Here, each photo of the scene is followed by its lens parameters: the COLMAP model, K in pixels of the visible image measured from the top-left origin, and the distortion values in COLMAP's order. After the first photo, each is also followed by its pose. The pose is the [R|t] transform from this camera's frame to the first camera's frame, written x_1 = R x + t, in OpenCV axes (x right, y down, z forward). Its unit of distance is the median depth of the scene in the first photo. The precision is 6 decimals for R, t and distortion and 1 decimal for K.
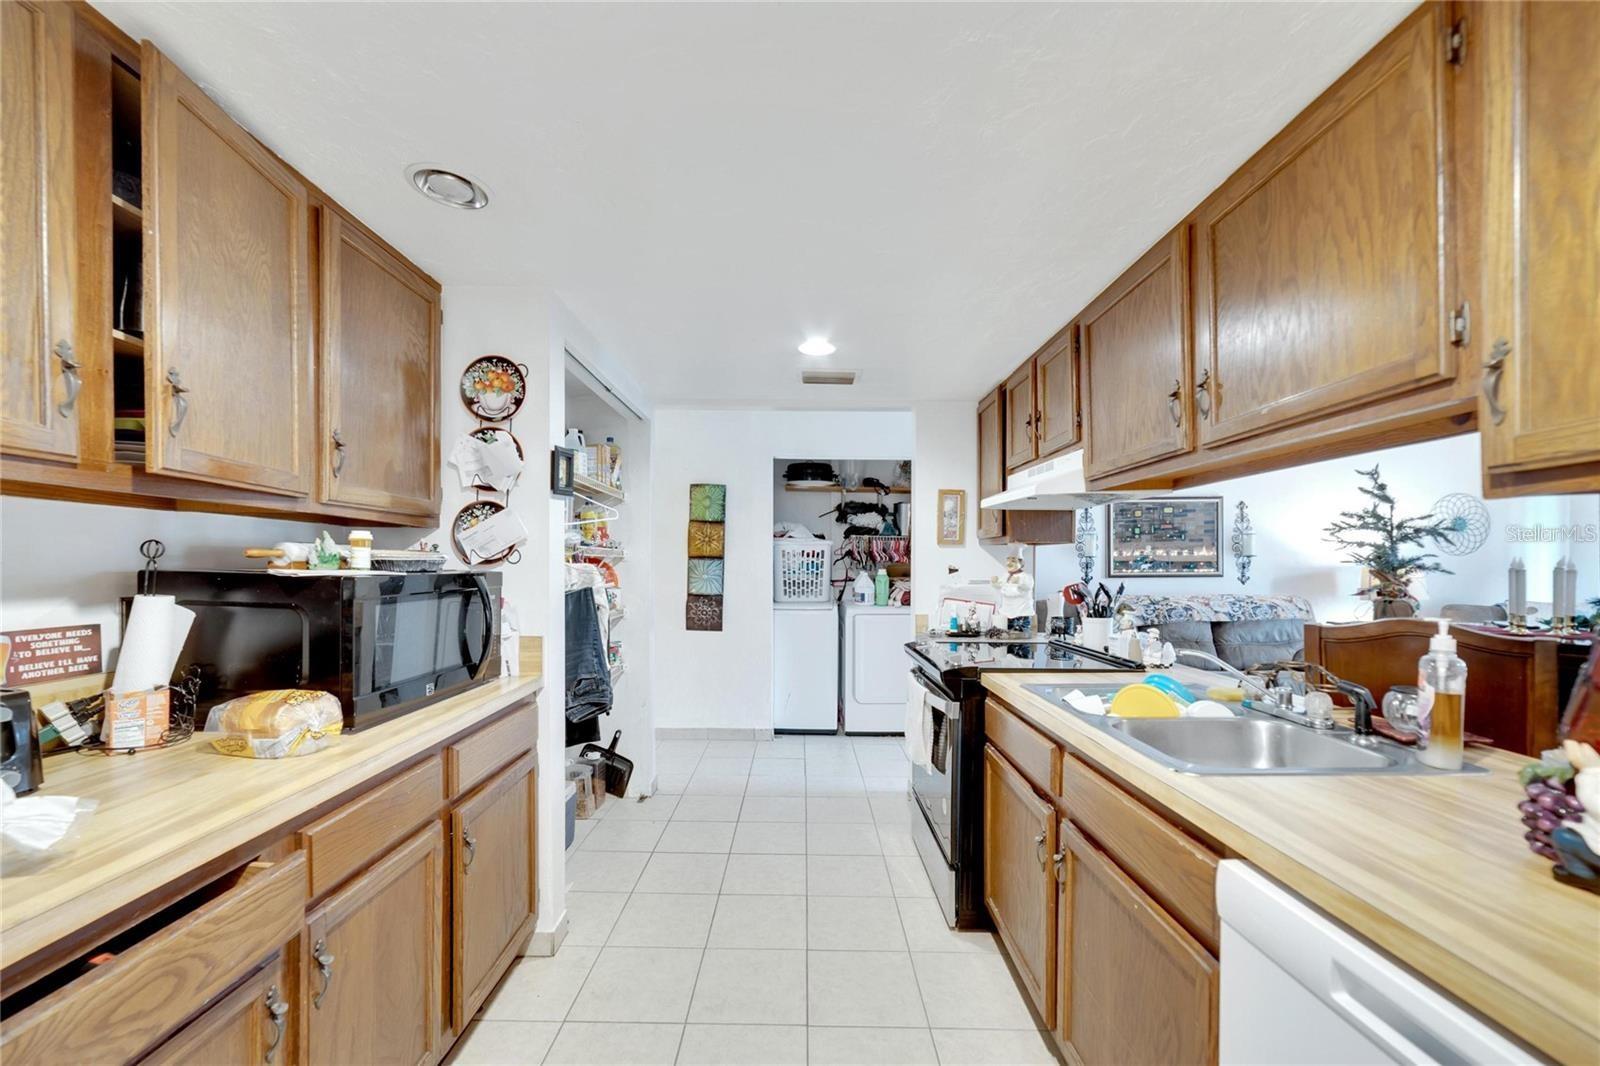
lens RADIAL K [[627.7, 0, 801.5], [0, 627.7, 563.5], [0, 0, 1]] dist [-0.002682, 0.003265]
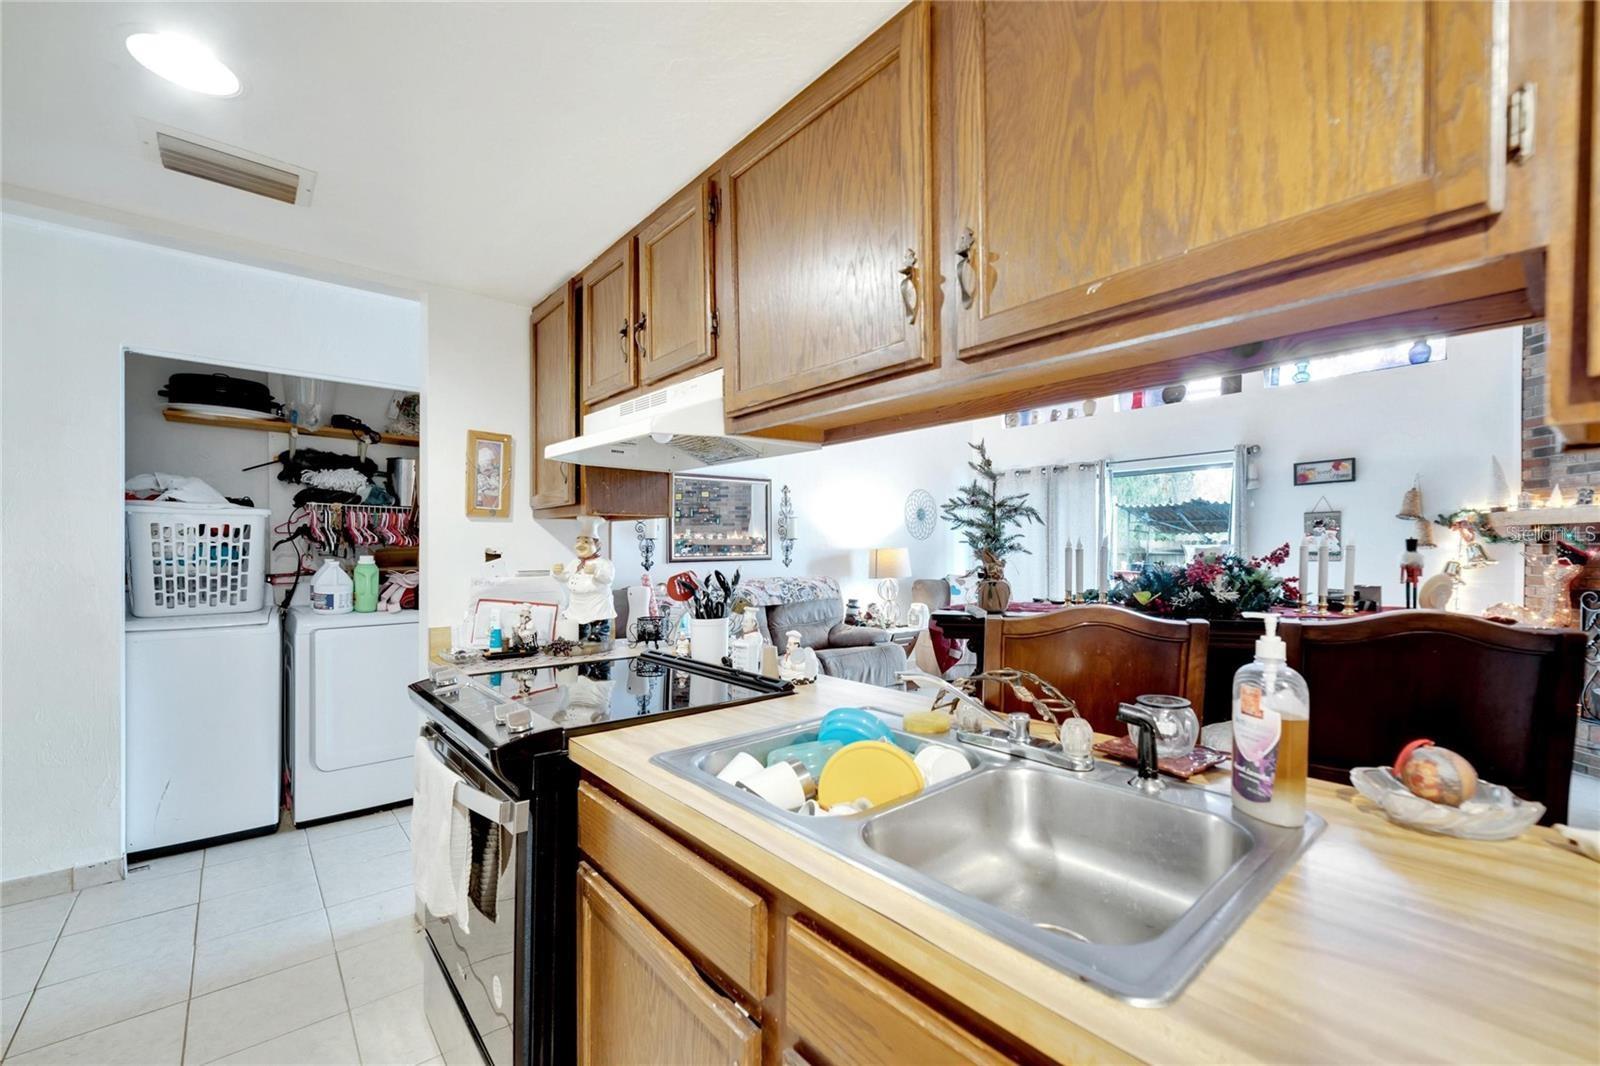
lens RADIAL K [[654.1, 0, 797.5], [0, 654.1, 546.9], [0, 0, 1]] dist [-0.001591, 0.000117]
pose [[0.761124, -0.001886, 0.648604, 0.043672], [0.003566, 0.999993, -0.001276, 0.003566], [-0.648597, 0.003284, 0.761125, 0.291817]]
